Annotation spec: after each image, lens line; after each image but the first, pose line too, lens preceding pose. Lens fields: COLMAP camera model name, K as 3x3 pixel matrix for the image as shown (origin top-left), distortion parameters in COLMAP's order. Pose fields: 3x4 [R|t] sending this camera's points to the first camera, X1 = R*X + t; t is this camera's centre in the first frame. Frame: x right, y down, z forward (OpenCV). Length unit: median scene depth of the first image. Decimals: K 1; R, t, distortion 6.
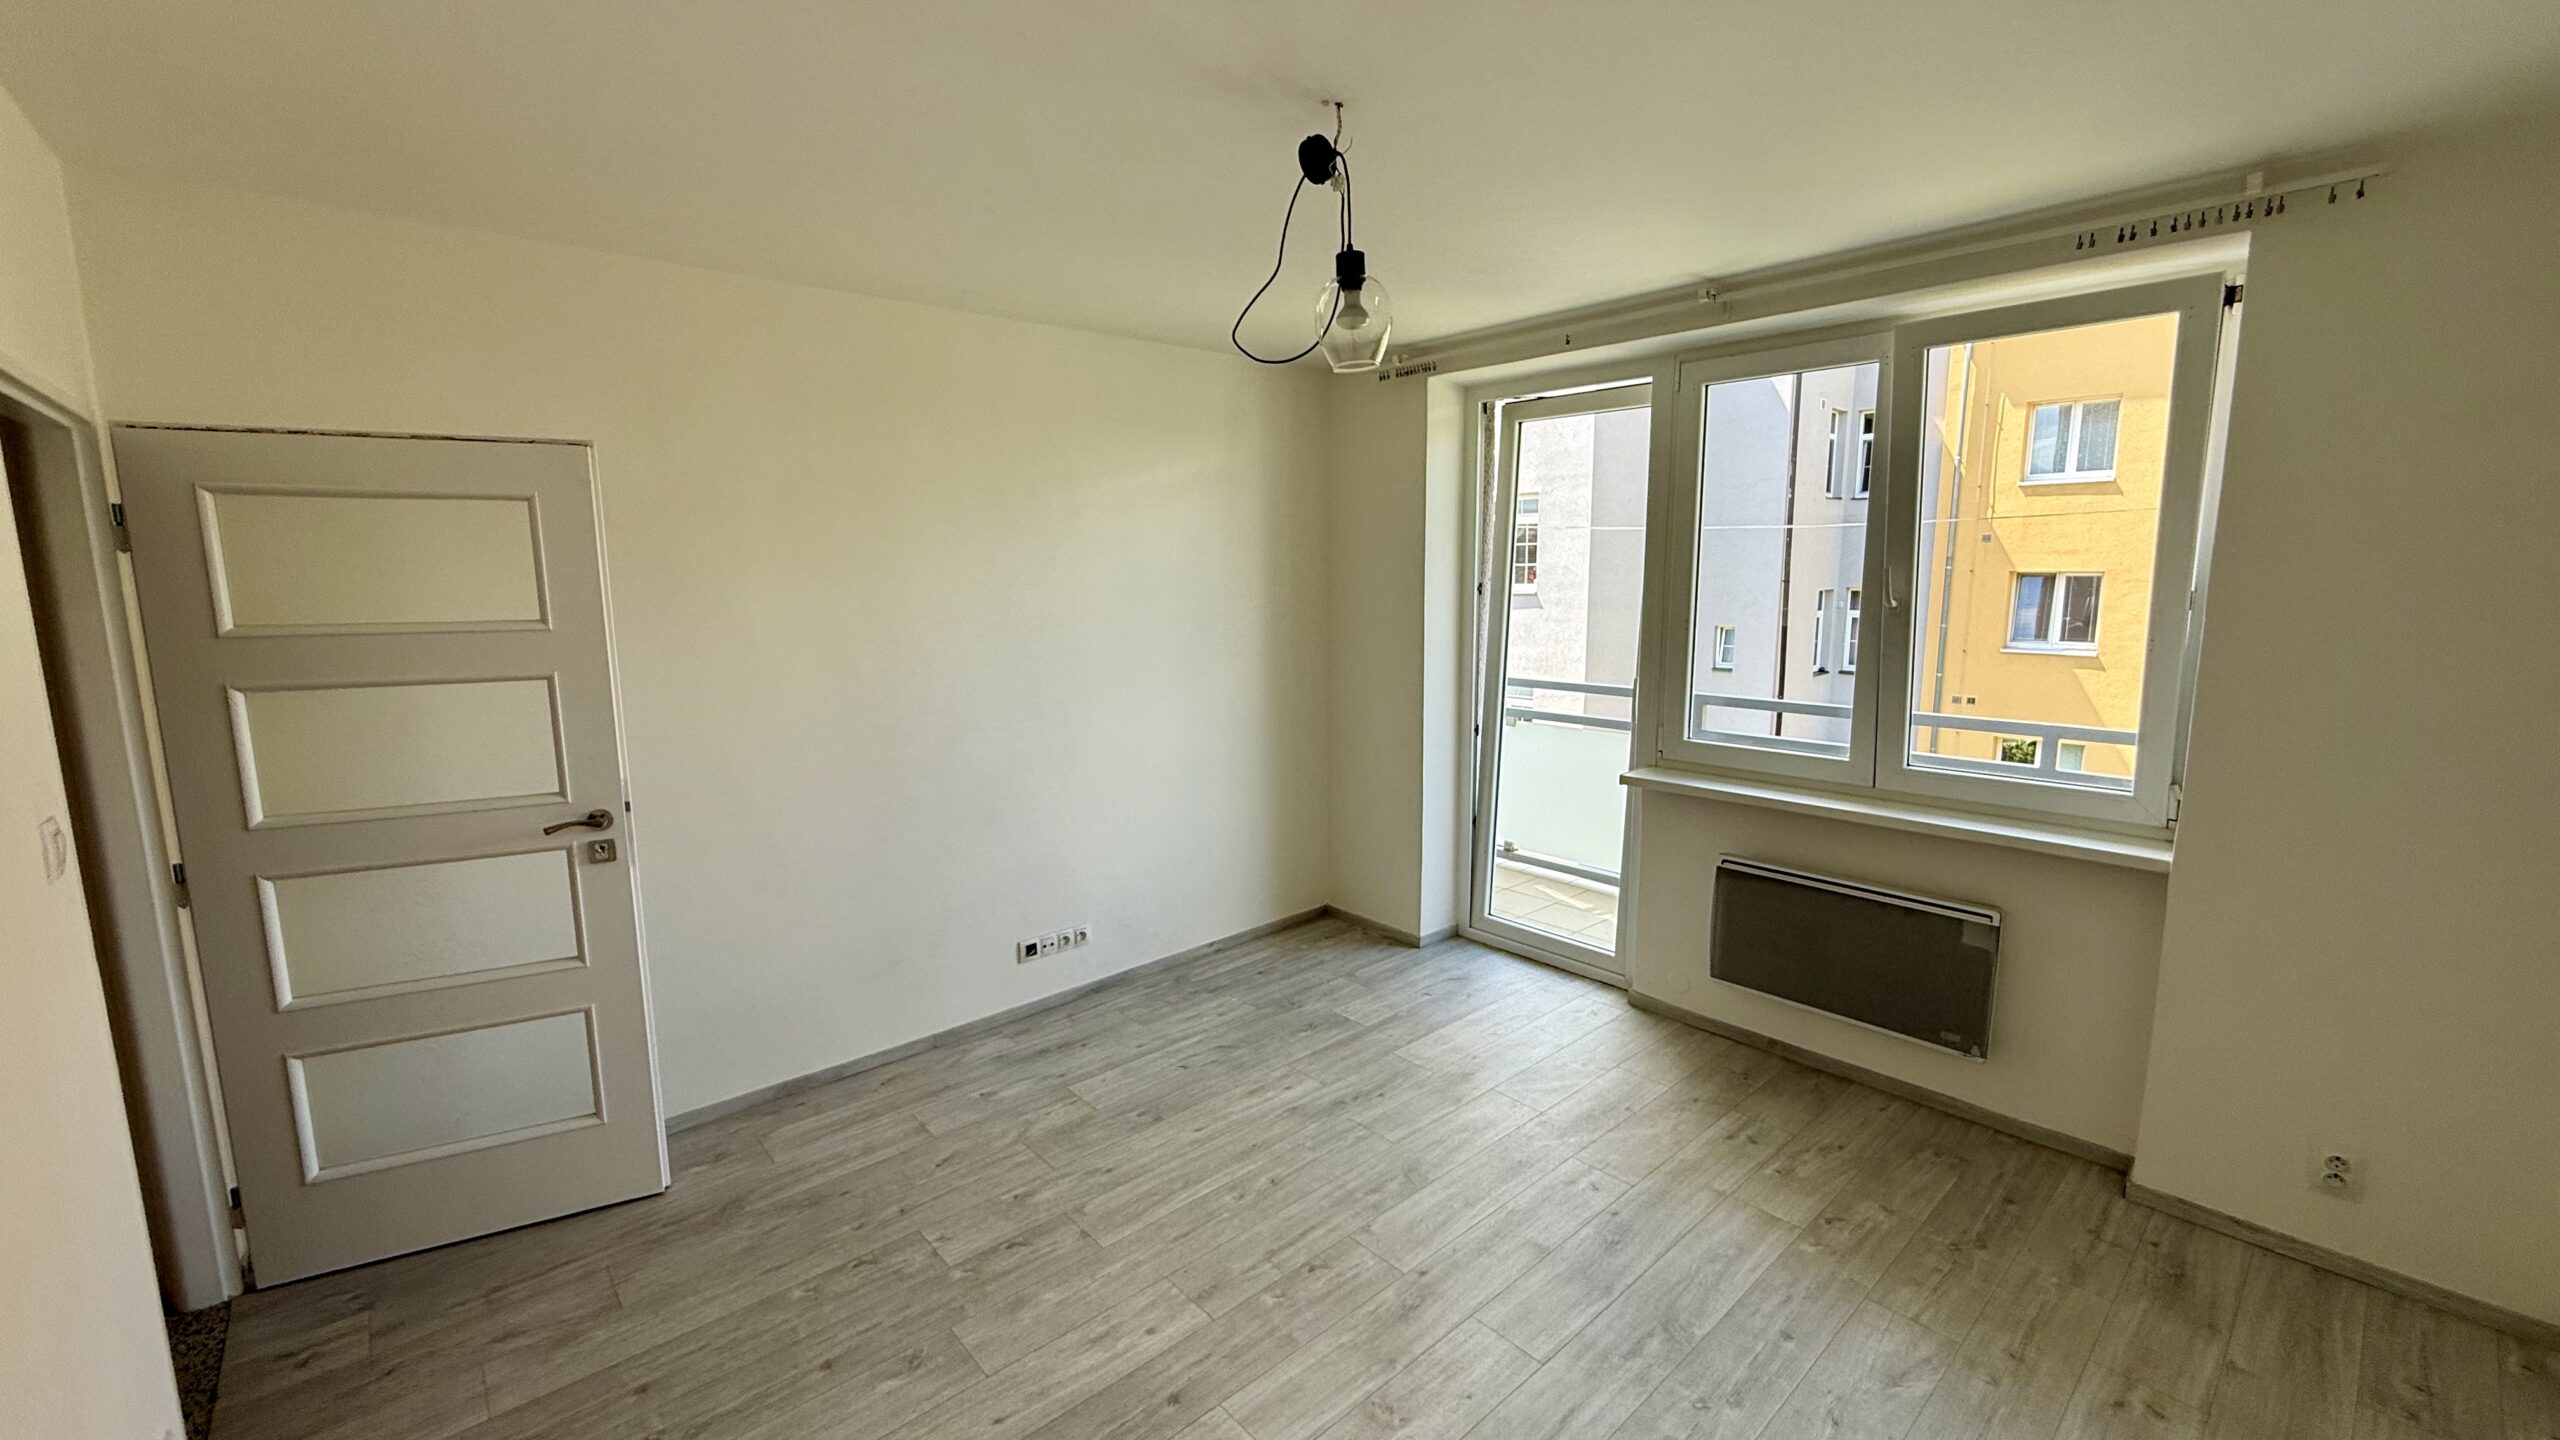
lens RADIAL K [[1021.8, 0, 1272.5], [0, 1021.8, 718.3], [0, 0, 1]] dist [0.002333, -0.000399]
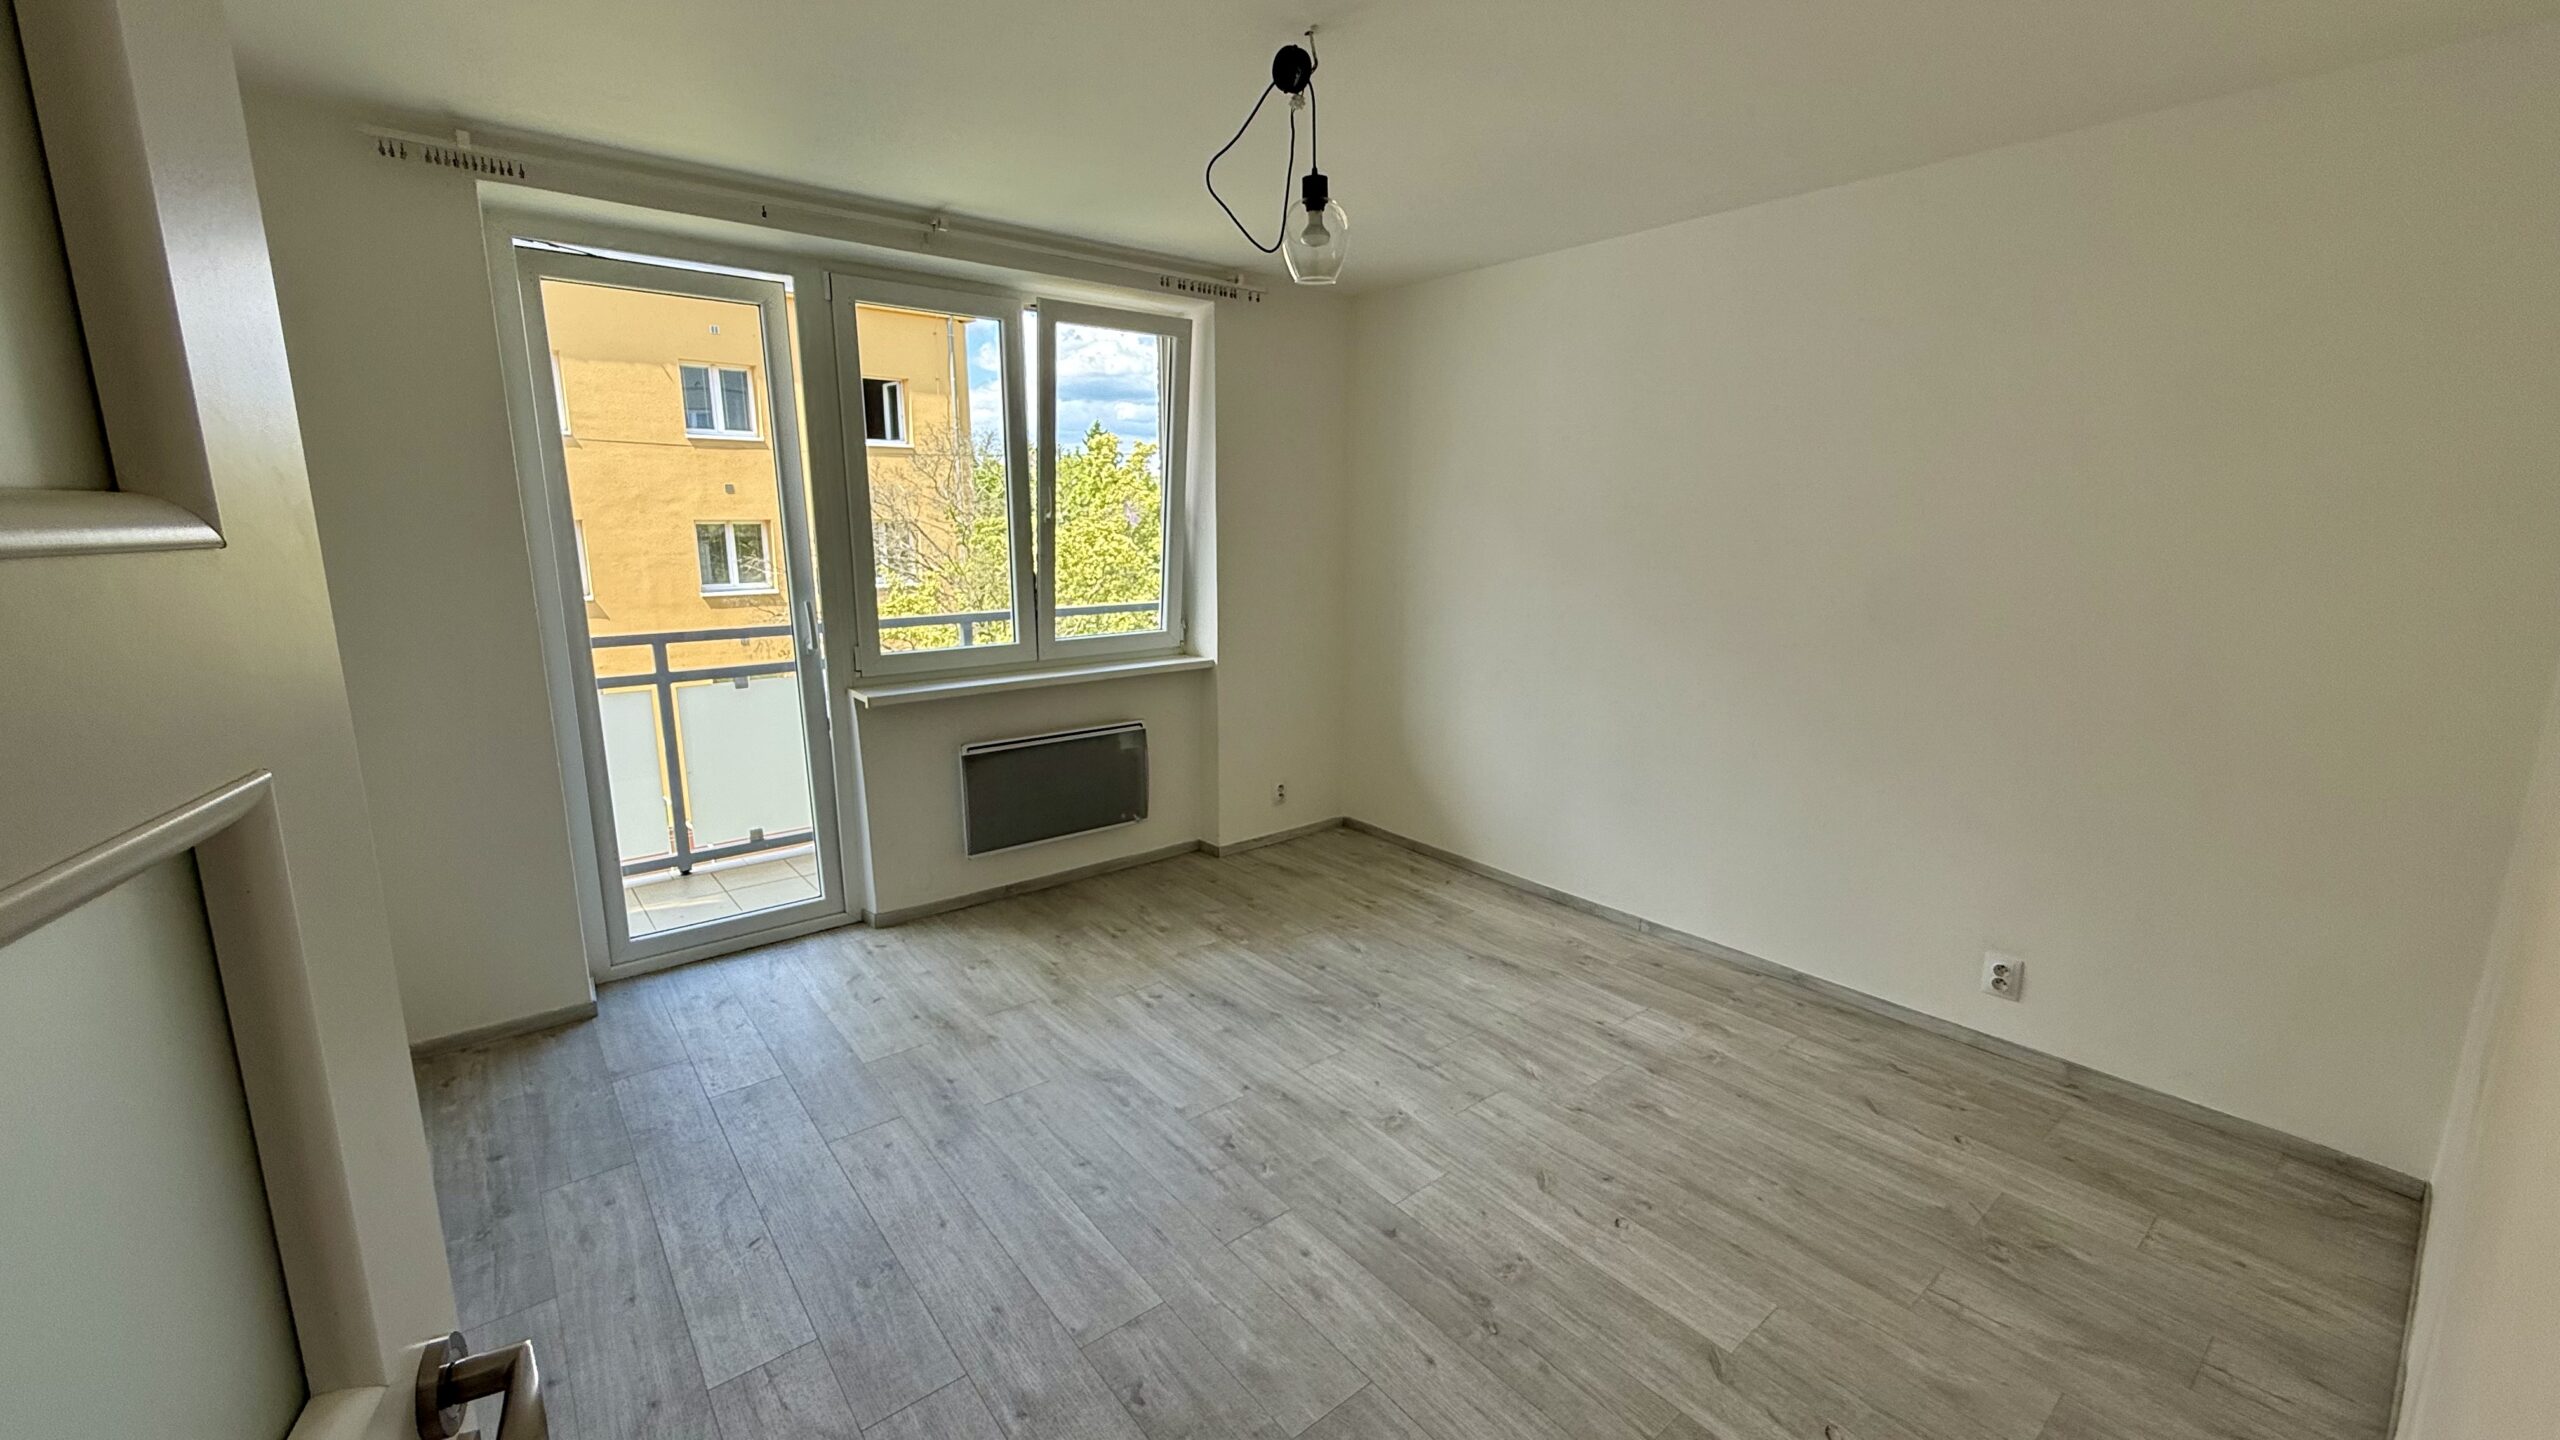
lens RADIAL K [[1021.8, 0, 1272.5], [0, 1021.8, 718.3], [0, 0, 1]] dist [0.002333, -0.000399]
pose [[0.041349, -0.186087, 0.981663, -0.812372], [0.146166, 0.973060, 0.178299, -0.057759], [-0.988396, 0.136113, 0.067435, 0.746859]]
